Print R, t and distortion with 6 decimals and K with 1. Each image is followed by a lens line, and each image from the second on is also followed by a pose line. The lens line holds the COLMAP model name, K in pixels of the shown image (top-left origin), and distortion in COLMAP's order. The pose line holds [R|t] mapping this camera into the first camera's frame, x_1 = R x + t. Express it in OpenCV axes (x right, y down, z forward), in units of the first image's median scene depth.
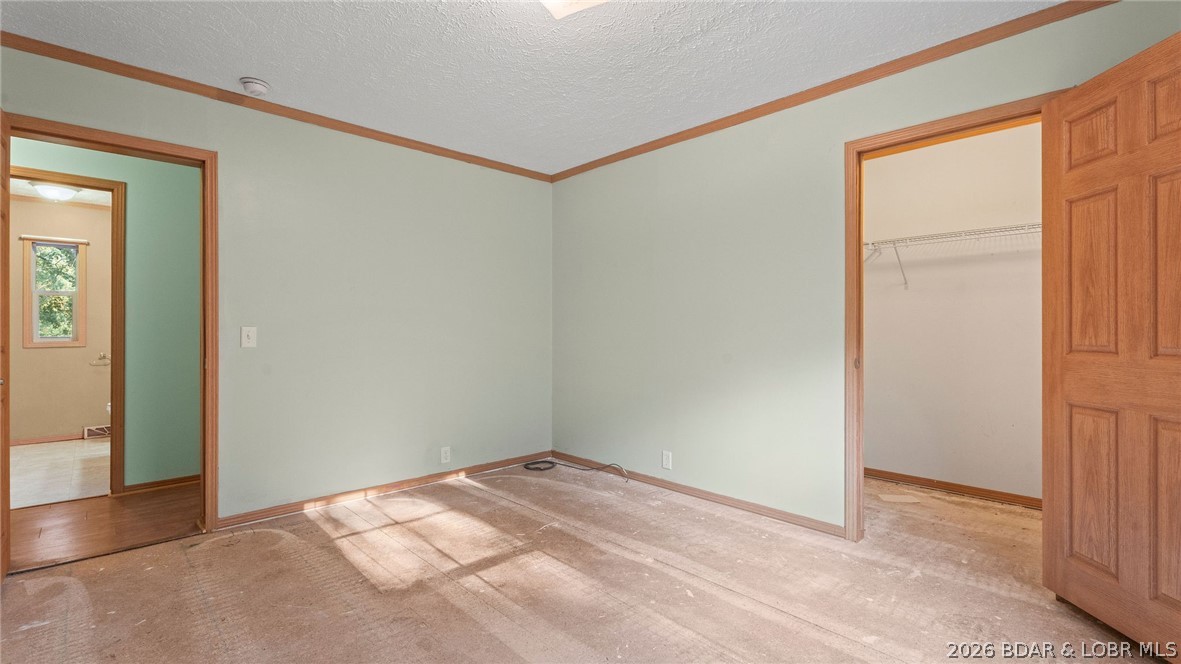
lens RADIAL K [[523.3, 0, 584.2], [0, 523.3, 328.3], [0, 0, 1]] dist [-0.002661, 0.000065]
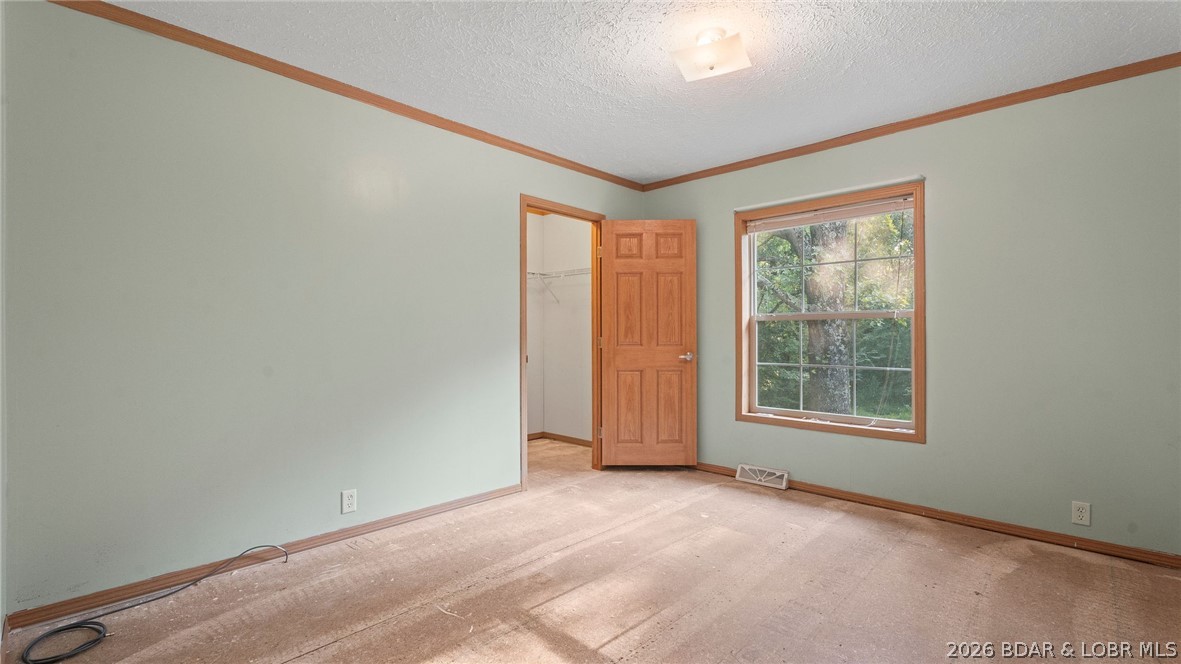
lens RADIAL K [[523.3, 0, 586.6], [0, 523.3, 337.1], [0, 0, 1]] dist [-0.002661, 0.000065]
pose [[-0.049845, -0.005649, 0.998741, -0.888778], [-0.004139, 0.999977, 0.005449, 0.000652], [-0.998748, -0.003862, -0.049867, 0.953259]]
